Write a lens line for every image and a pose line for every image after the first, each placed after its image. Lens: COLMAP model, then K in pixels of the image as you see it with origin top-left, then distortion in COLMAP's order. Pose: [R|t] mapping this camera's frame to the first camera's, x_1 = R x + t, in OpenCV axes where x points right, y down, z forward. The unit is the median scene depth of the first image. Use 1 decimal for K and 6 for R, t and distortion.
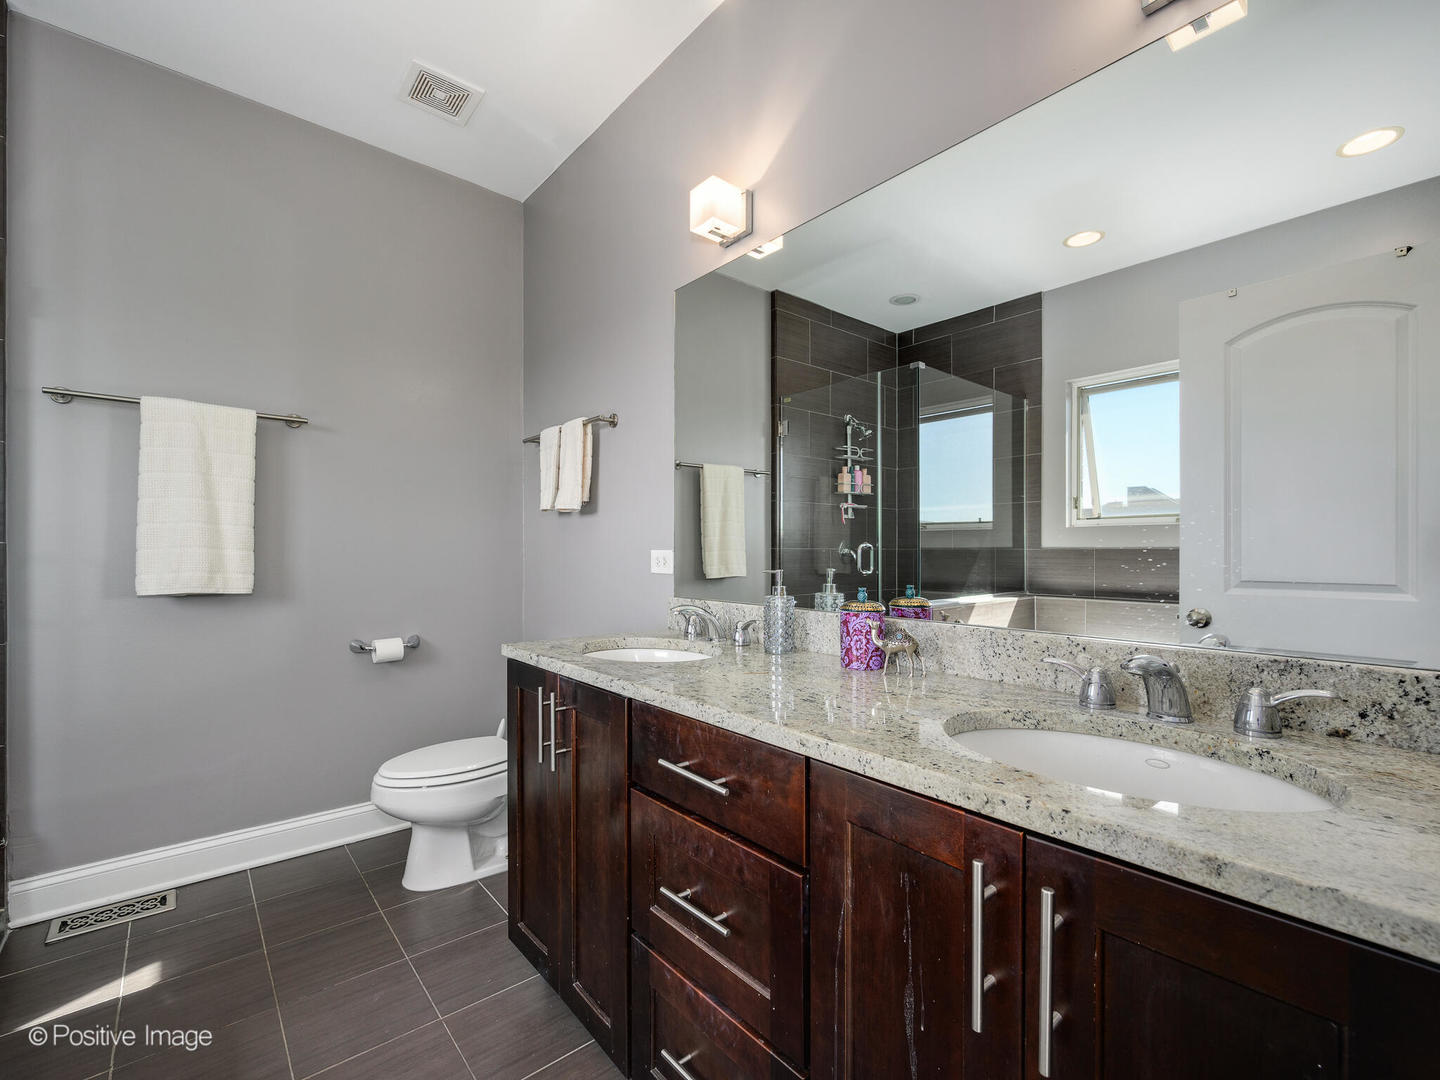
lens RADIAL K [[641.1, 0, 716.1], [0, 641.1, 543.2], [0, 0, 1]] dist [0.000185, 0.000453]
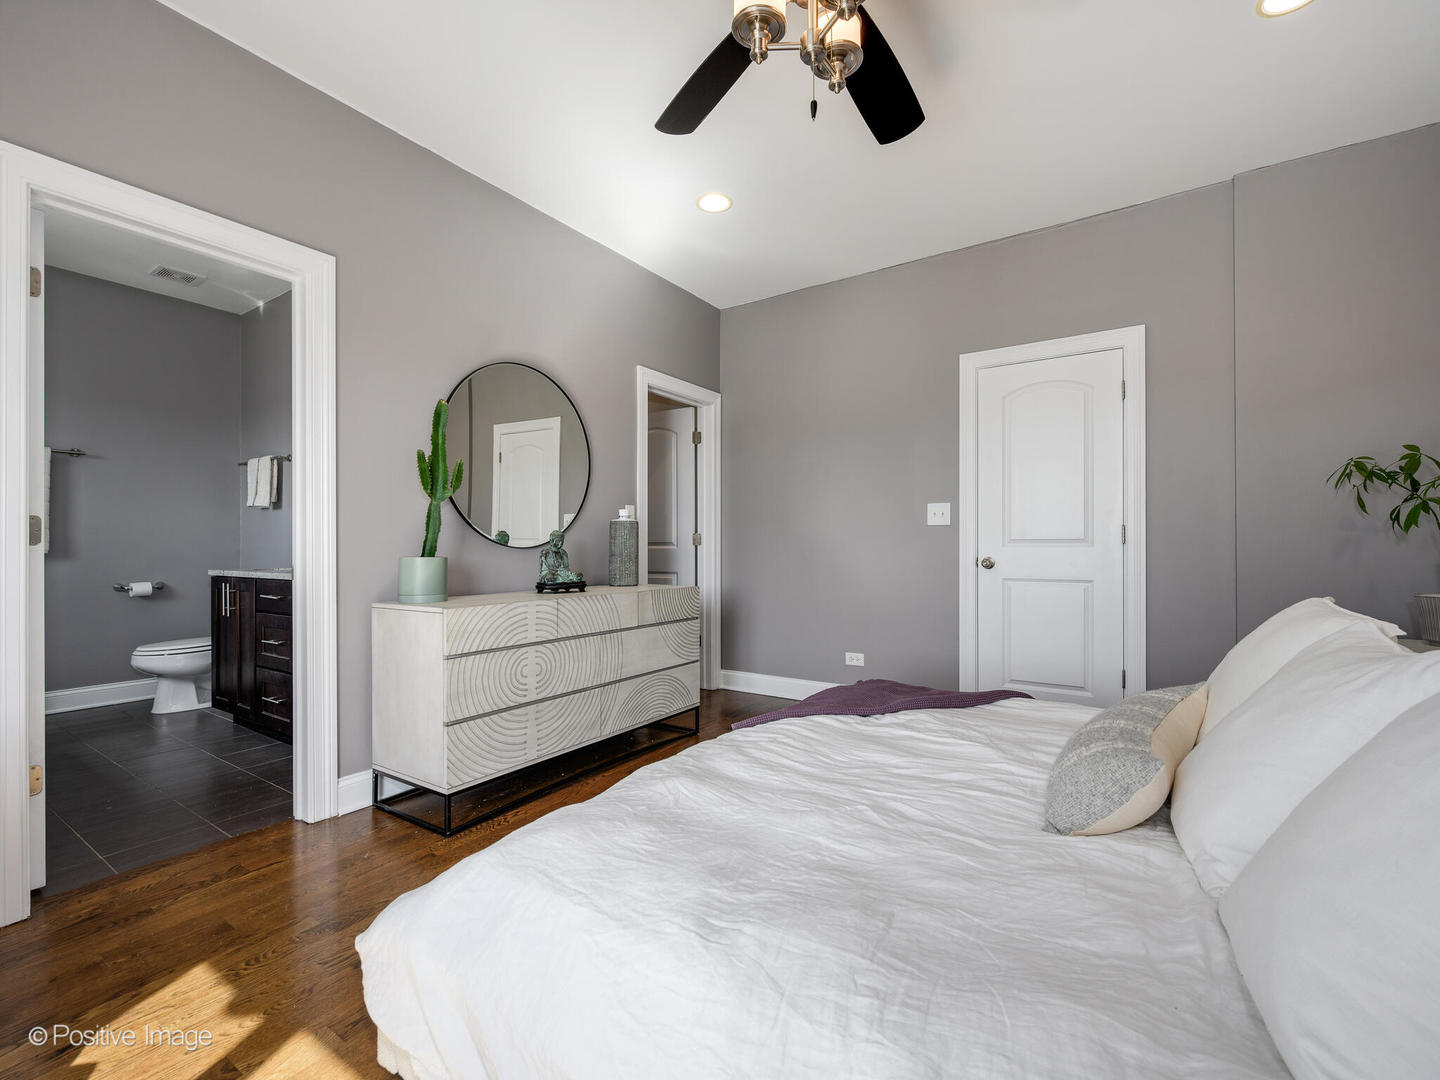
lens RADIAL K [[641.1, 0, 722.6], [0, 641.1, 539.3], [0, 0, 1]] dist [0.000185, 0.000453]
pose [[0.962577, -0.002504, 0.270997, 0.533953], [0.004668, 0.999962, -0.007341, 0.060769], [-0.270969, 0.008331, 0.962552, -1.102000]]
